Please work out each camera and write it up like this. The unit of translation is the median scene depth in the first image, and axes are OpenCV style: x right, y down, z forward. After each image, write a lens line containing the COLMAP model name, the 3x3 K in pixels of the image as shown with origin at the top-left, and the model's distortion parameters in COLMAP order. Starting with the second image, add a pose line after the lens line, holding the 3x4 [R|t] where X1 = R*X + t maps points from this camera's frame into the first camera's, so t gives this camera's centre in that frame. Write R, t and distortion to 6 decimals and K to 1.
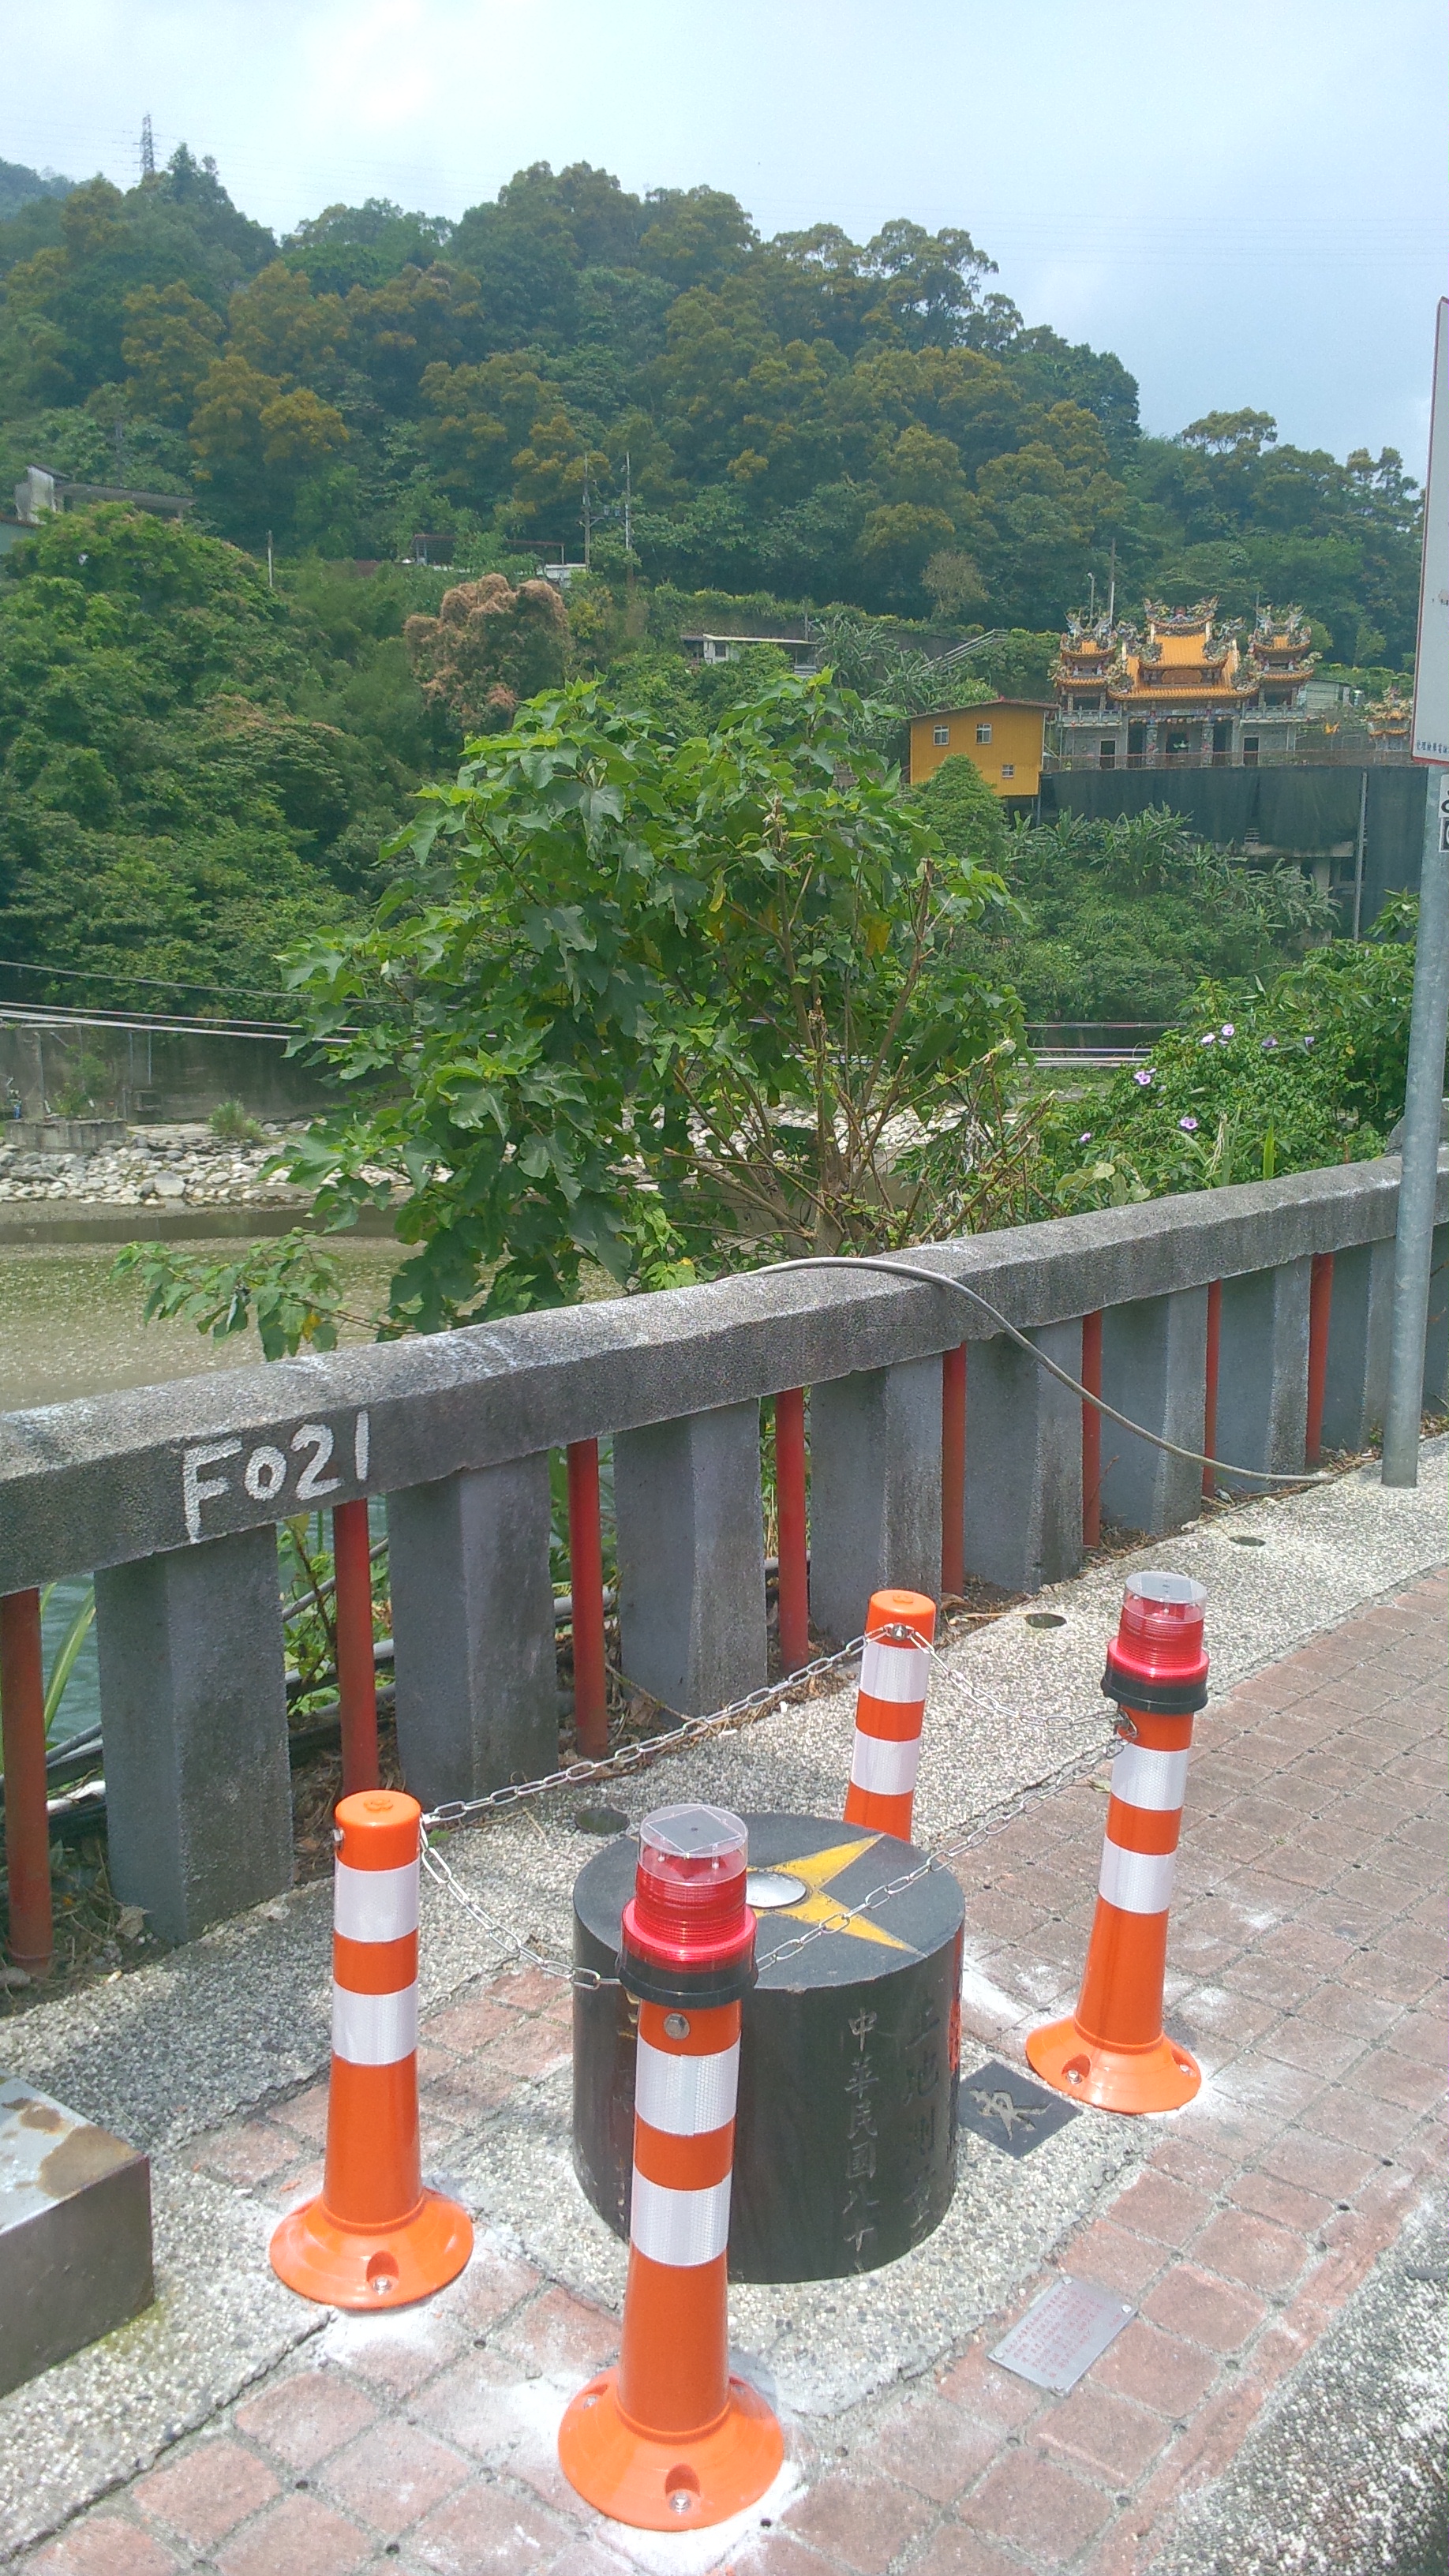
lens RADIAL K [[2091.7, 0, 702.9], [0, 2091.7, 1333.2], [0, 0, 1]] dist [0.097867, -0.183822]
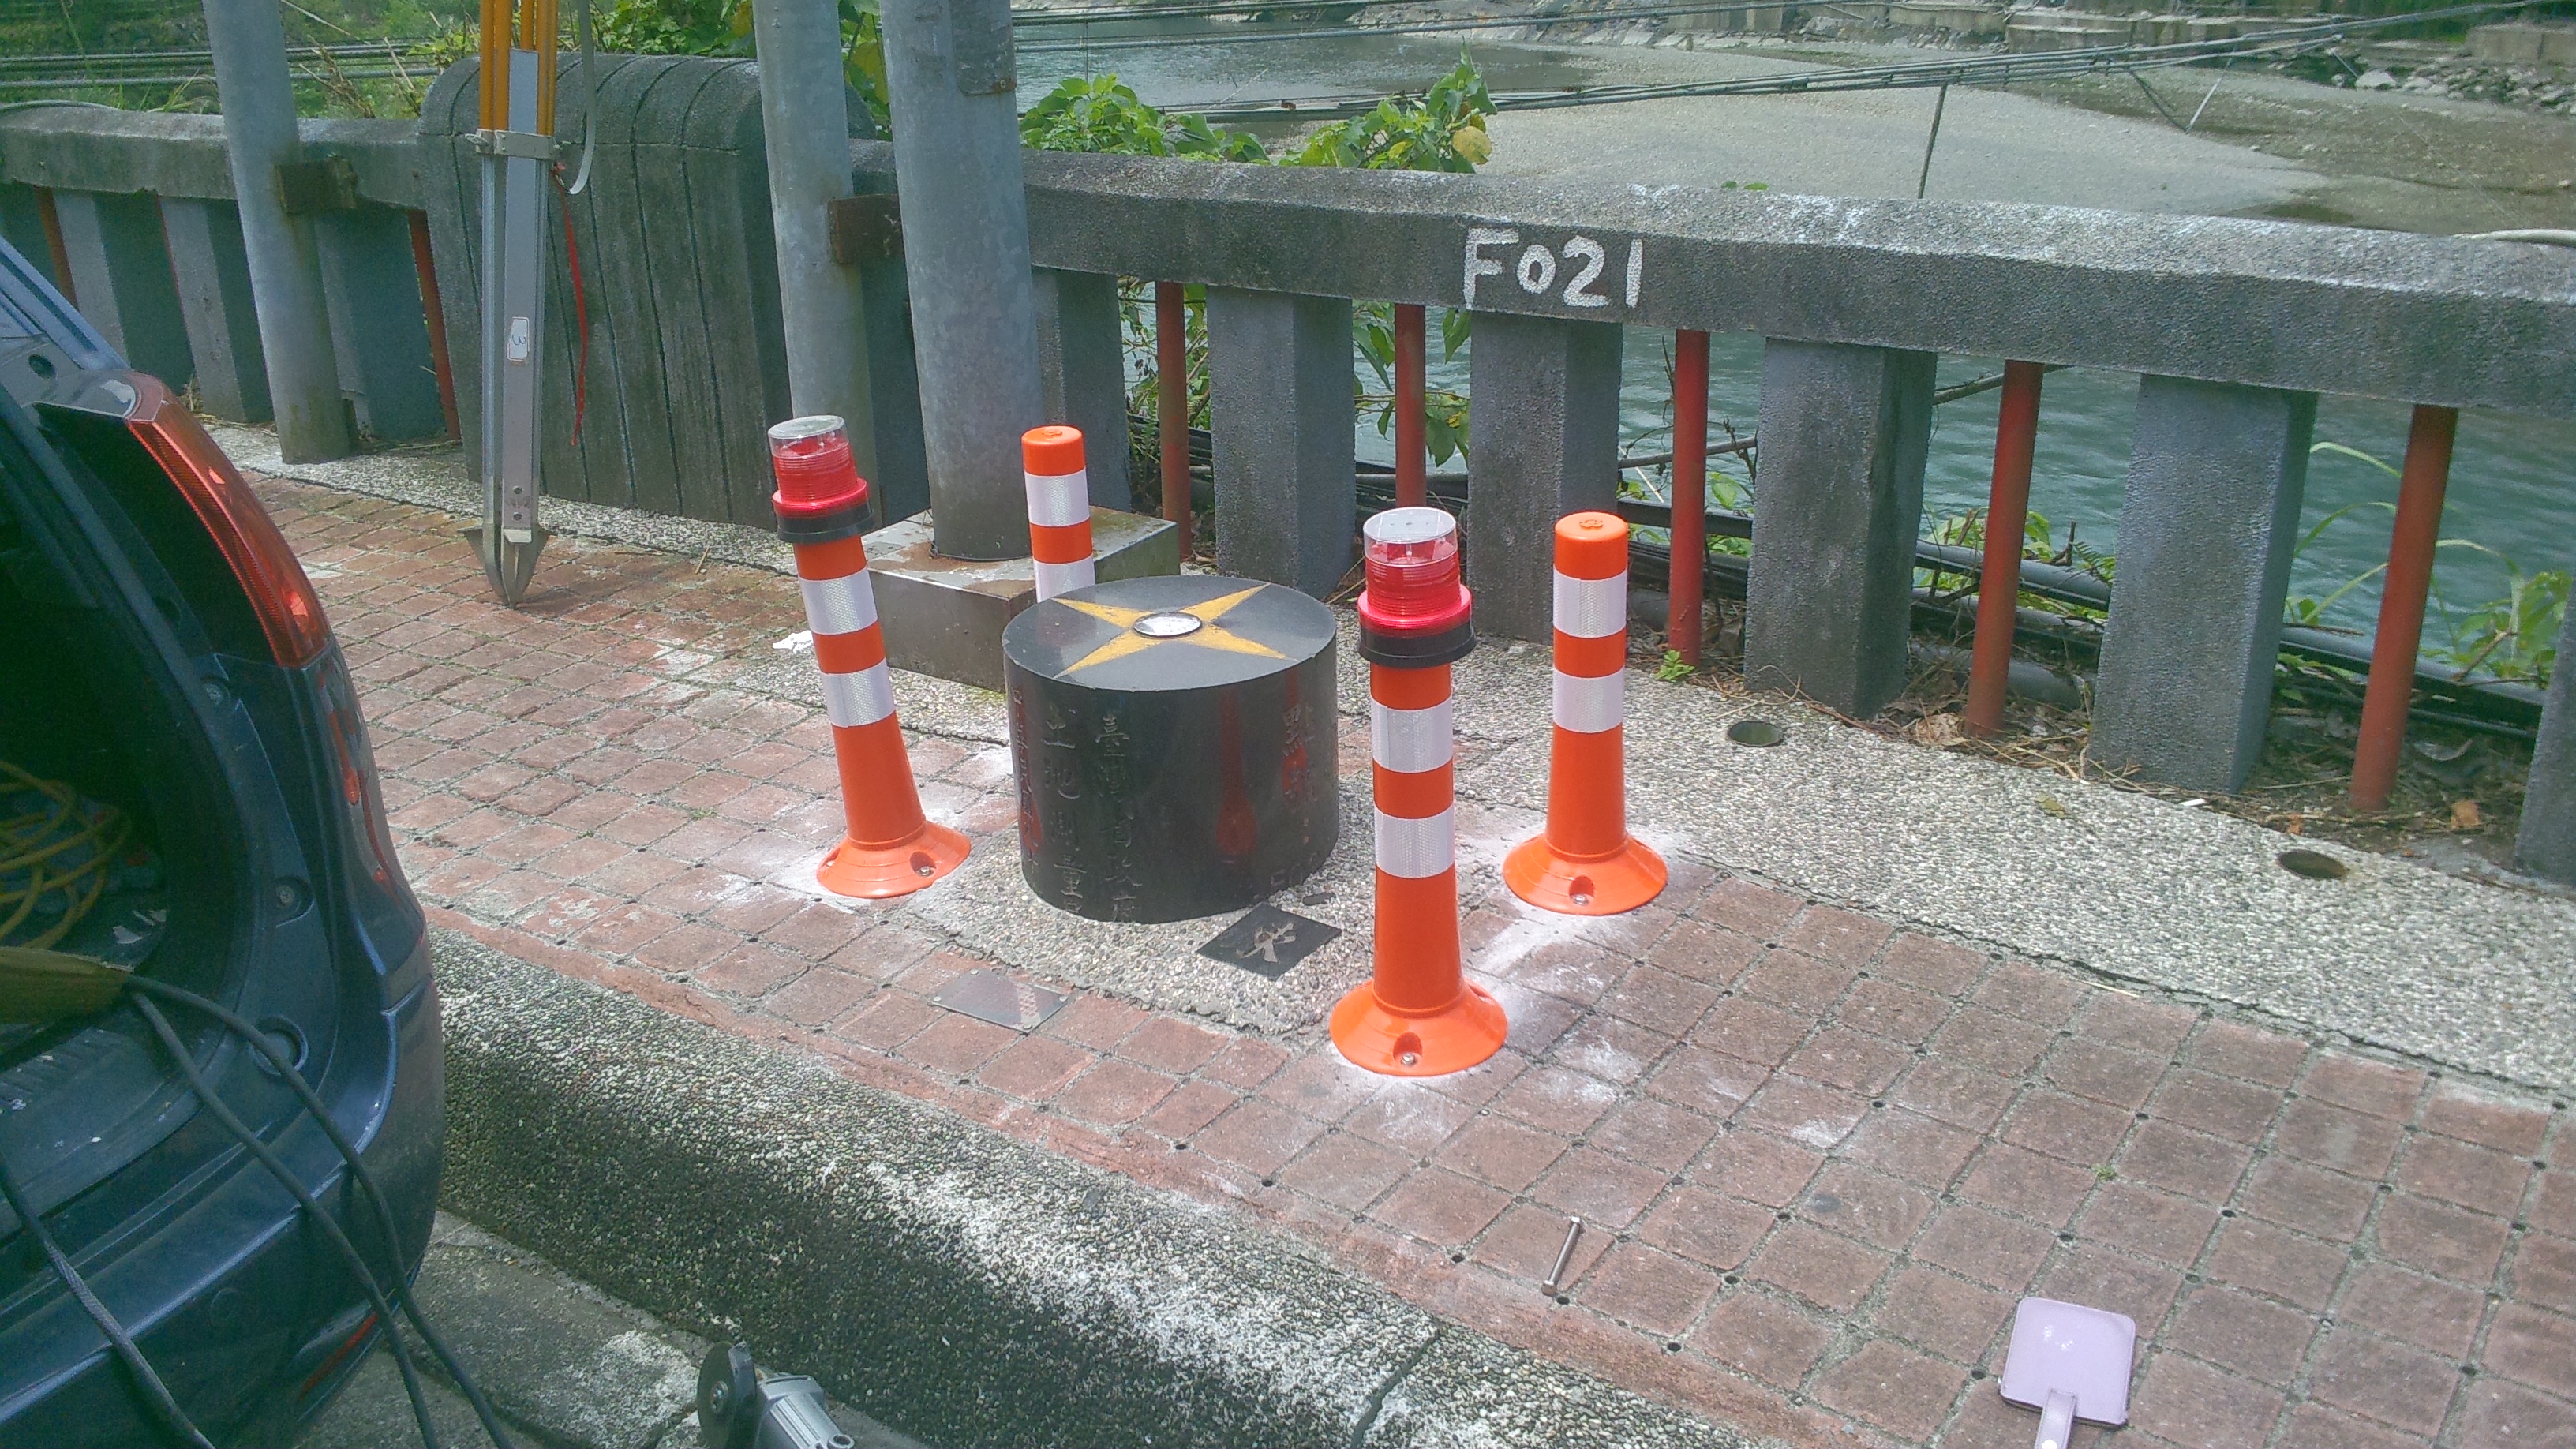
lens RADIAL K [[2091.7, 0, 1302.1], [0, 2091.7, 747.6], [0, 0, 1]] dist [0.097867, -0.183822]
pose [[0.072777, 0.379828, -0.922190, 0.937784], [-0.154977, 0.917717, 0.365755, -0.093045], [0.985234, 0.116299, 0.125653, 0.765777]]
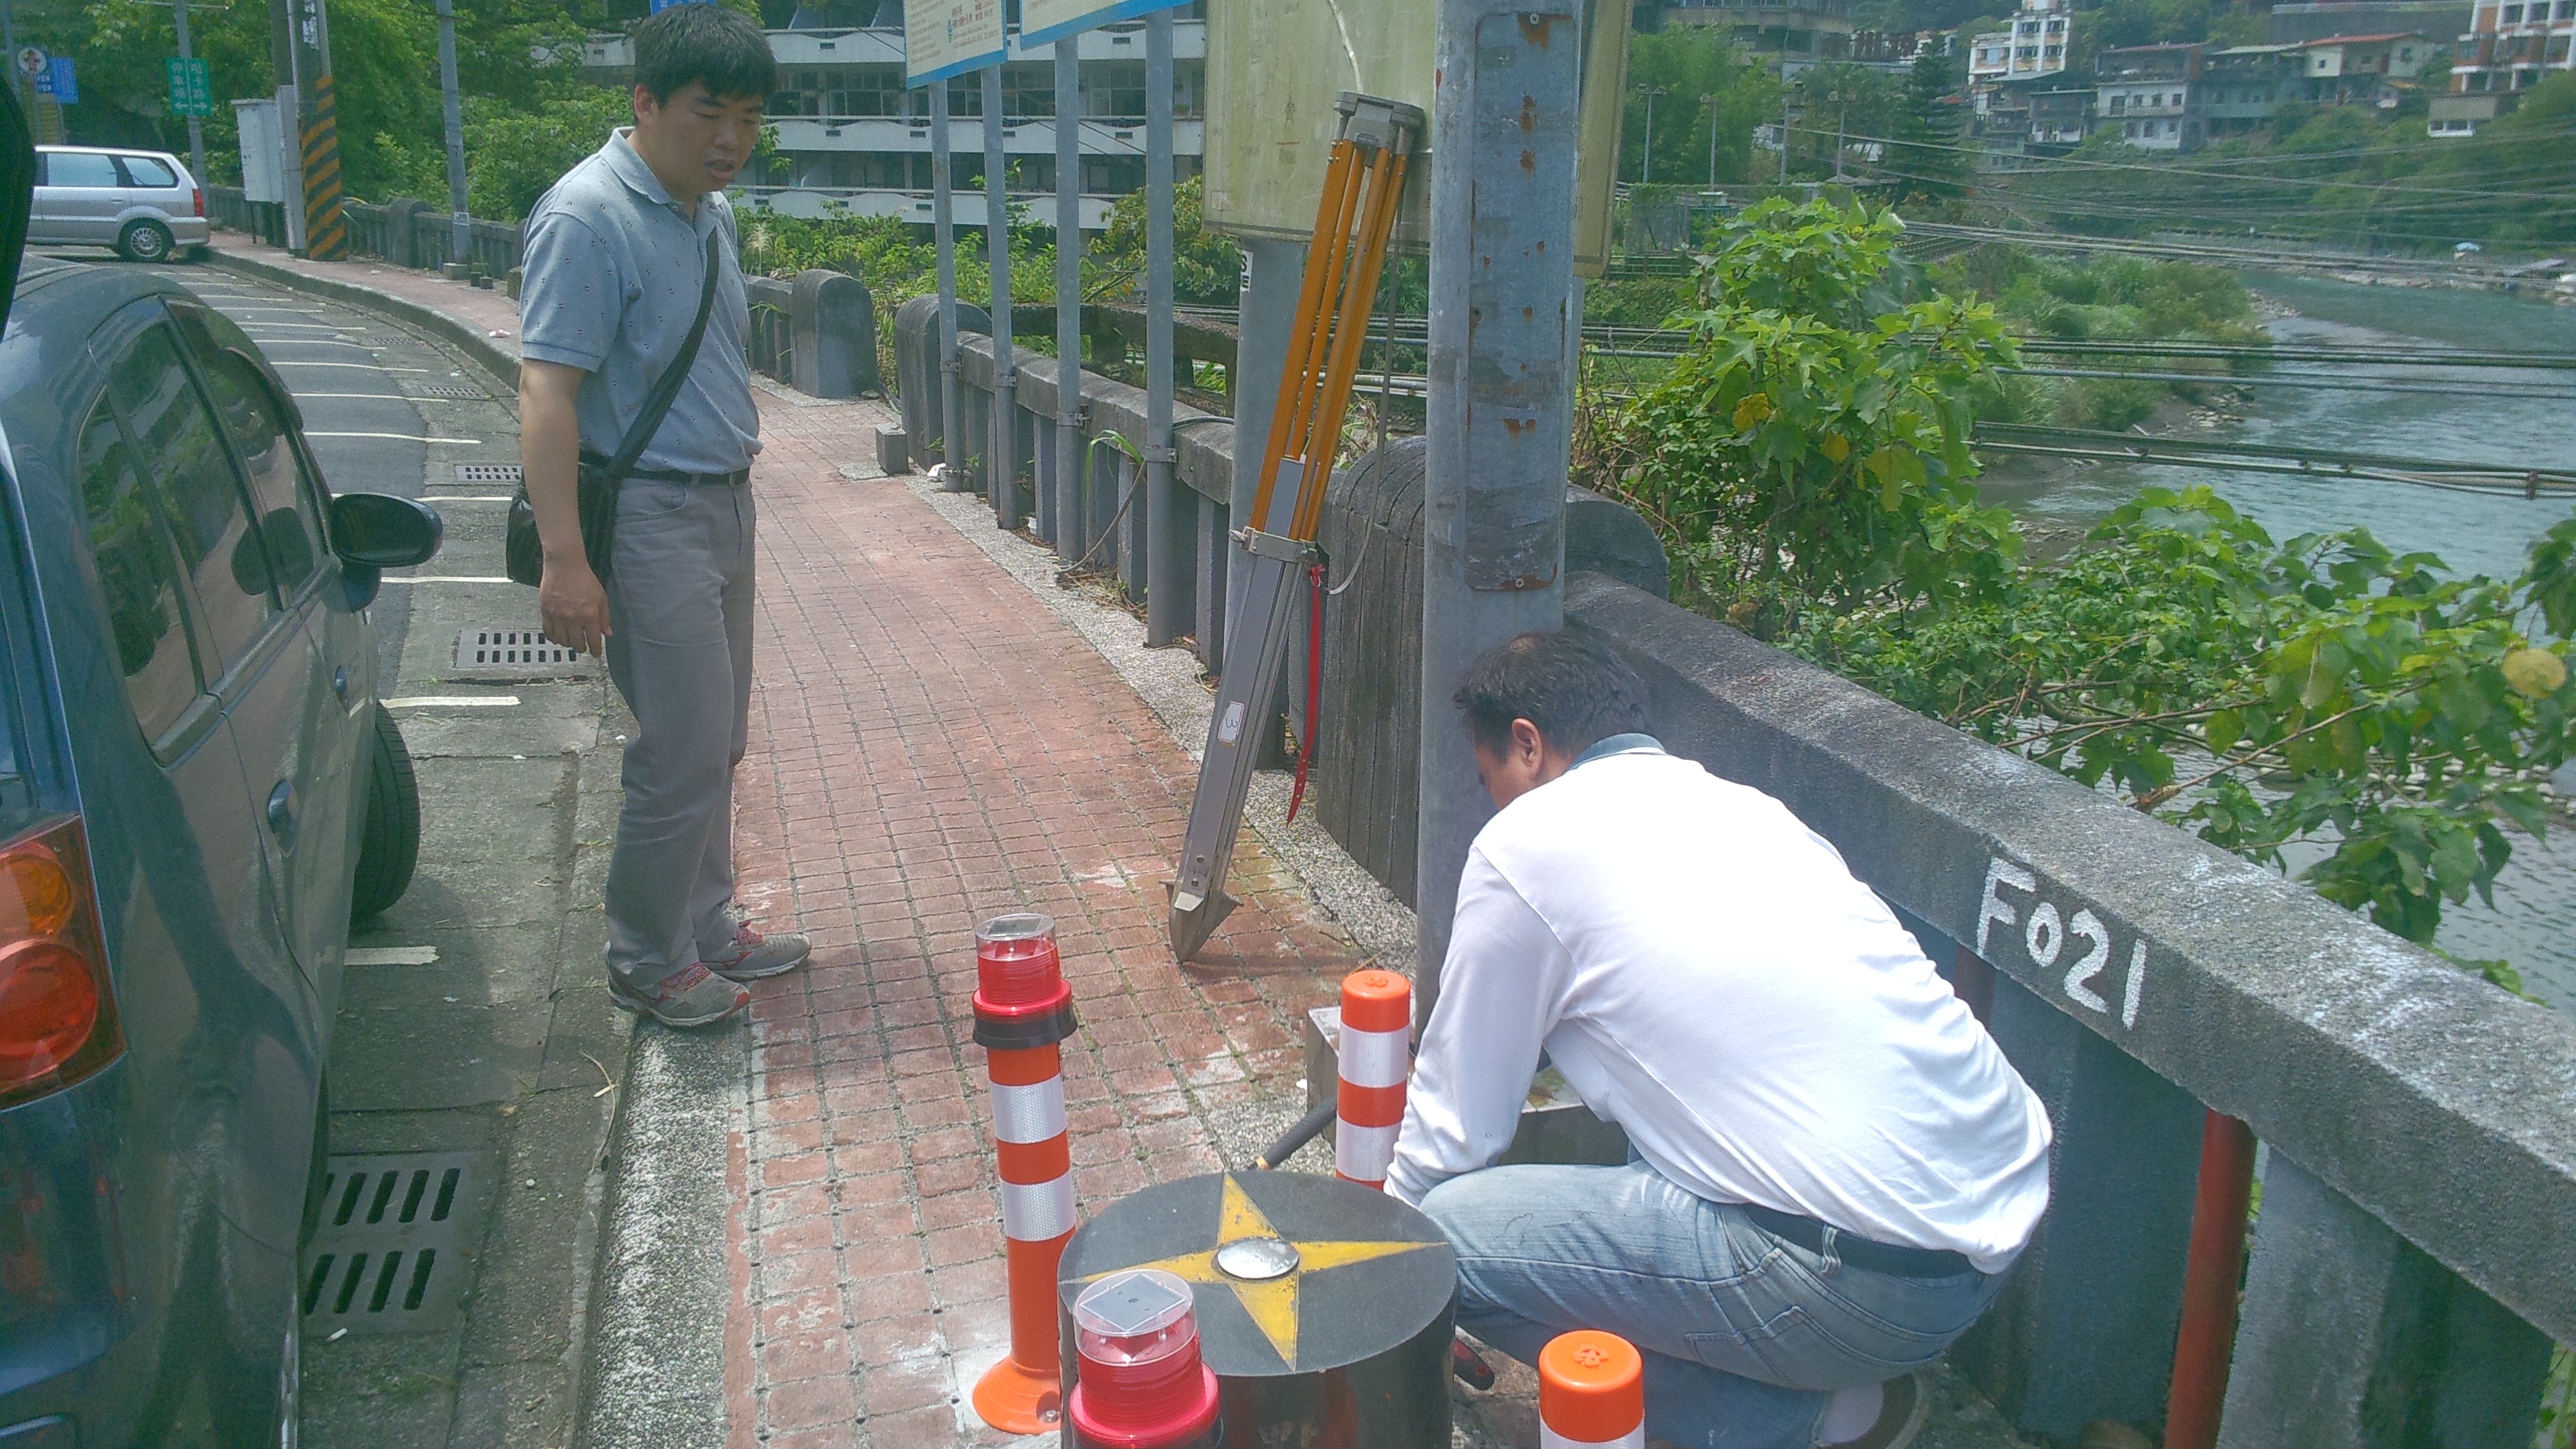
lens RADIAL K [[2091.7, 0, 1292.3], [0, 2091.7, 723.5], [0, 0, 1]] dist [0.097867, -0.183822]
pose [[-0.604756, 0.194064, -0.772405, 0.598087], [-0.154701, 0.922759, 0.352963, -0.258259], [0.781241, 0.332948, -0.528023, 1.185861]]
